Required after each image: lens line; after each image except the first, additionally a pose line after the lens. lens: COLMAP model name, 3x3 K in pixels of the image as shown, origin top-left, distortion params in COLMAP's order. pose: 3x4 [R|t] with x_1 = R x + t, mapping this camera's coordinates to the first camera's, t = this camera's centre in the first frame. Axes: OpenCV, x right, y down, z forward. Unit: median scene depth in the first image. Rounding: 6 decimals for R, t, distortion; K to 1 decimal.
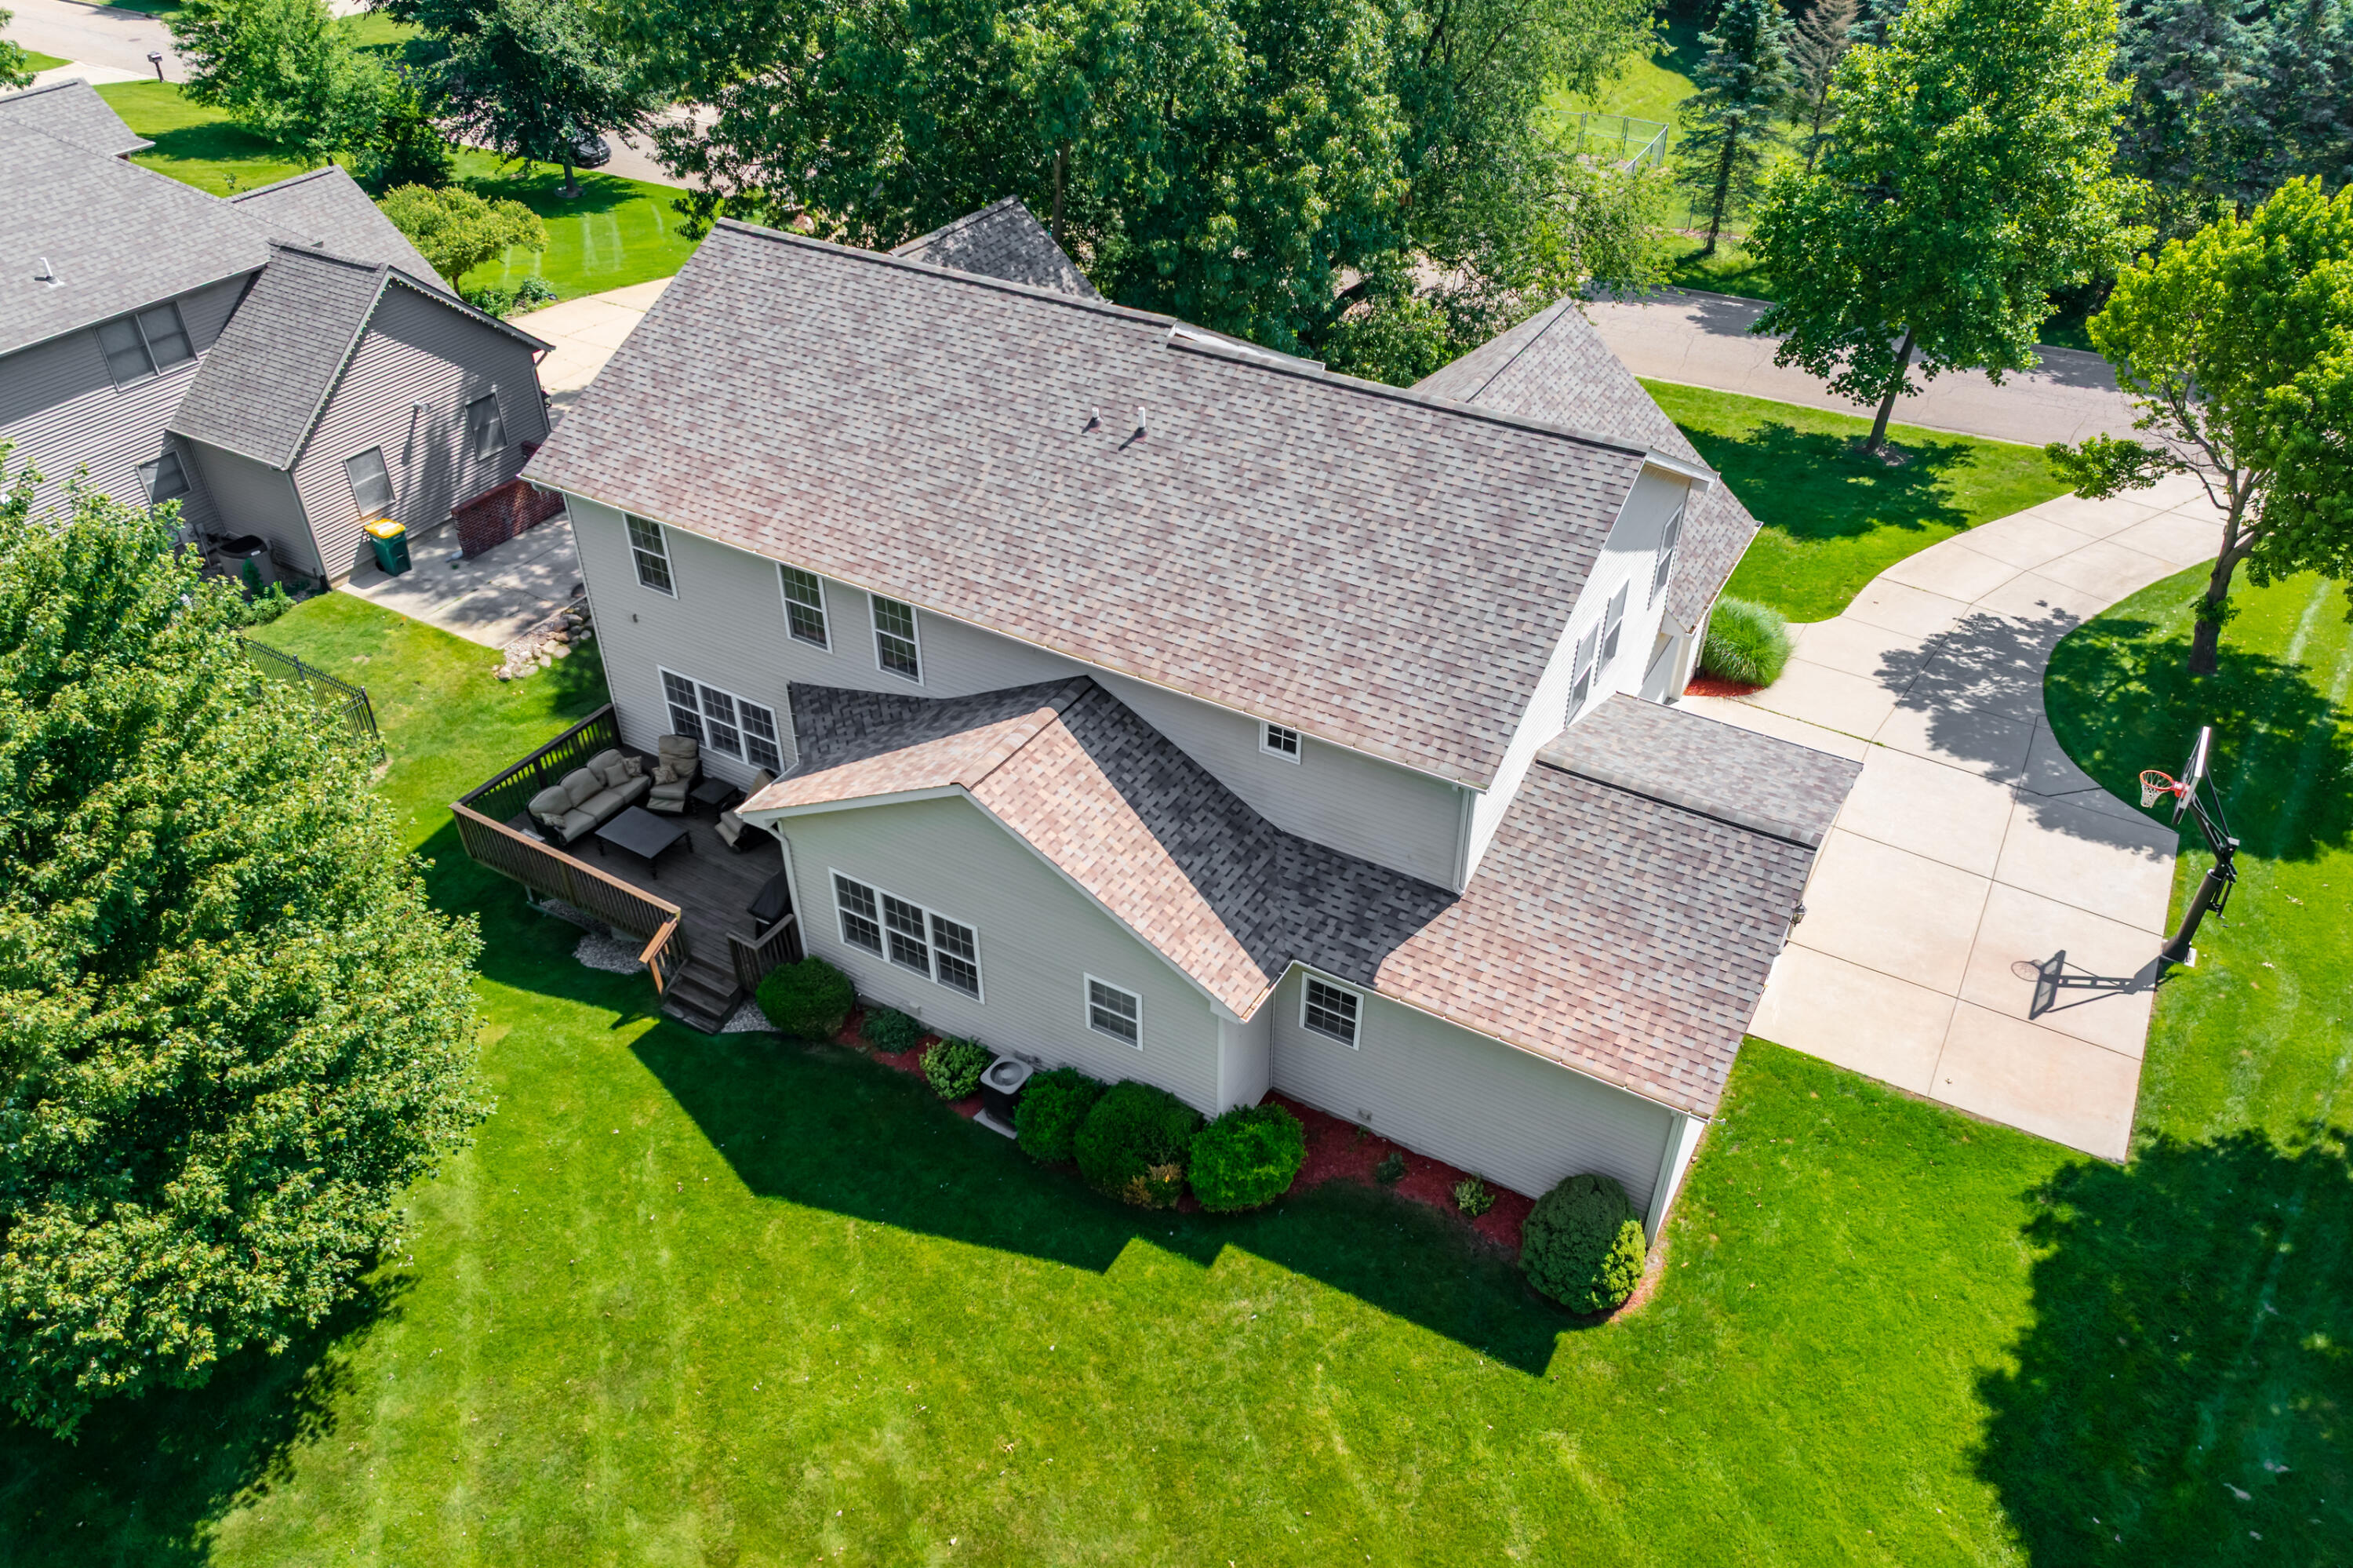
lens RADIAL K [[1648.3, 0, 1176.5], [0, 1648.3, 784.0], [0, 0, 1]] dist [-0.019187, -0.002465]
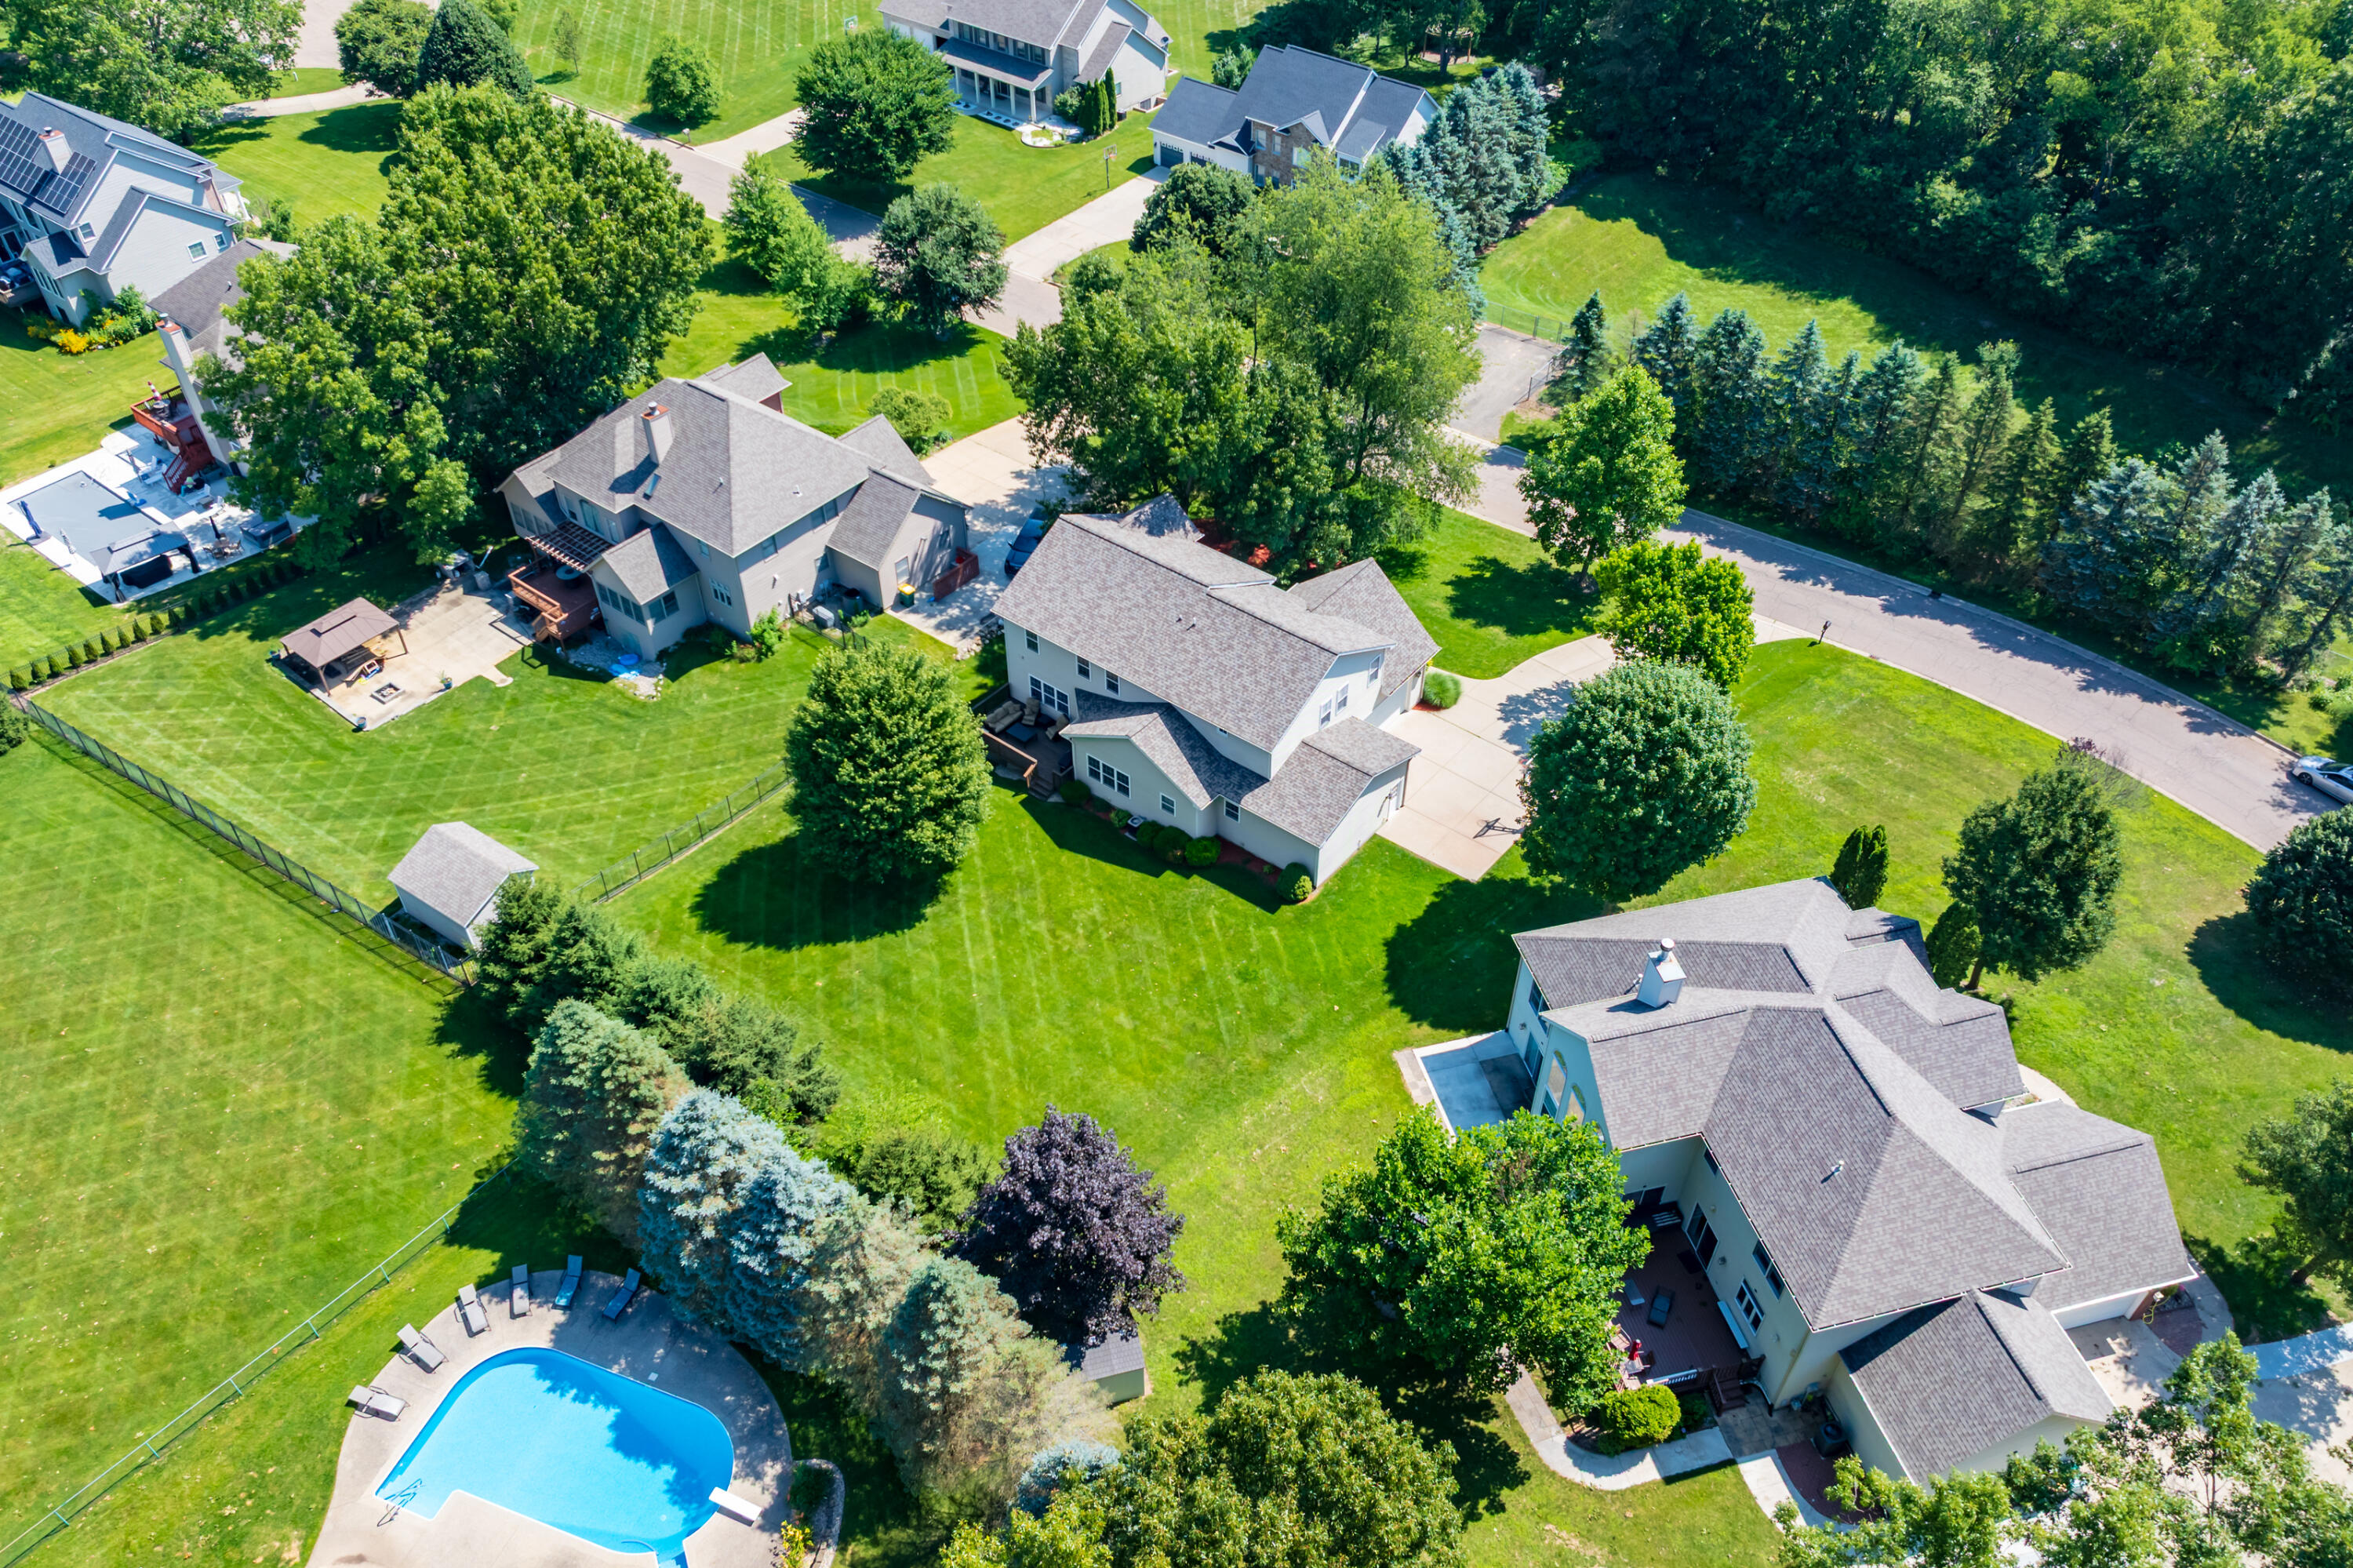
lens RADIAL K [[1733.5, 0, 1176.5], [0, 1733.5, 784.0], [0, 0, 1]] dist [-0.026990, 0.006279]
pose [[0.990265, 0.092454, -0.104058, 0.317574], [-0.081879, 0.991442, 0.101678, -0.245265], [0.112568, -0.092168, 0.989360, -2.307568]]
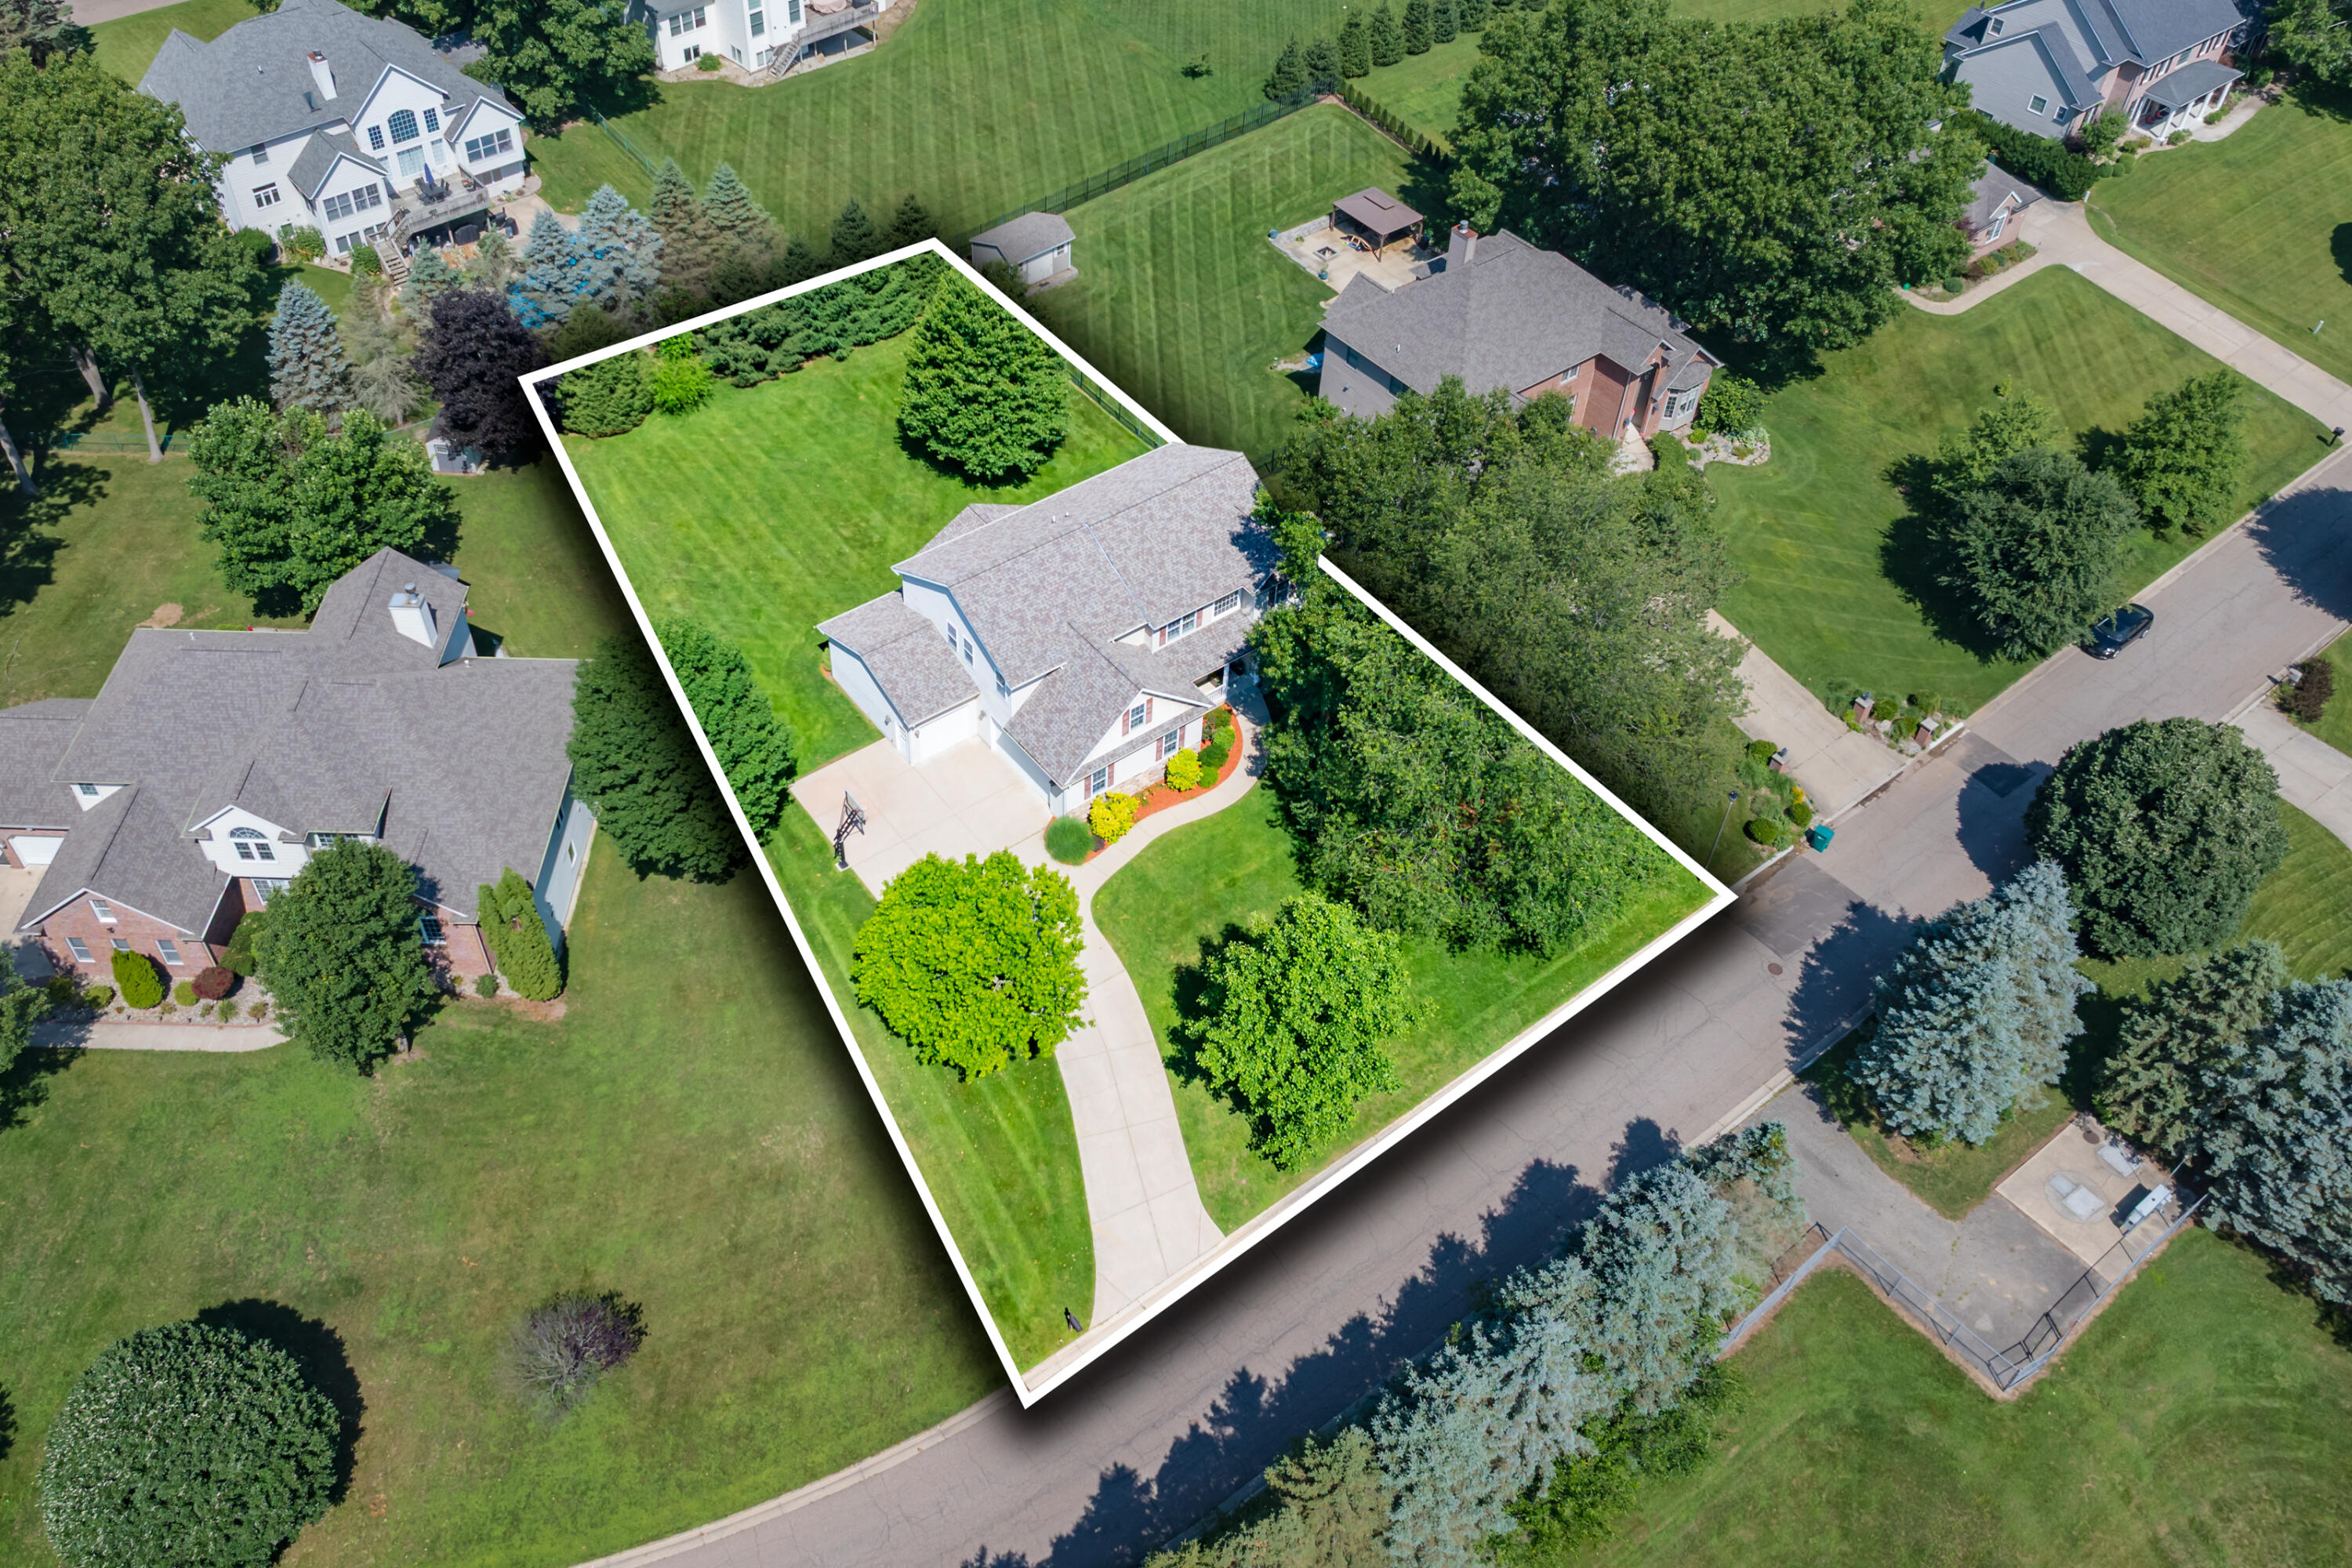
lens RADIAL K [[1888.0, 0, 1072.6], [0, 1888.0, 701.2], [0, 0, 1]] dist [-0.017454, -0.002185]
pose [[-0.400038, 0.638743, -0.657250, 2.593600], [-0.556583, 0.400431, 0.727922, -2.760130], [0.728138, 0.657011, 0.195325, 0.534205]]
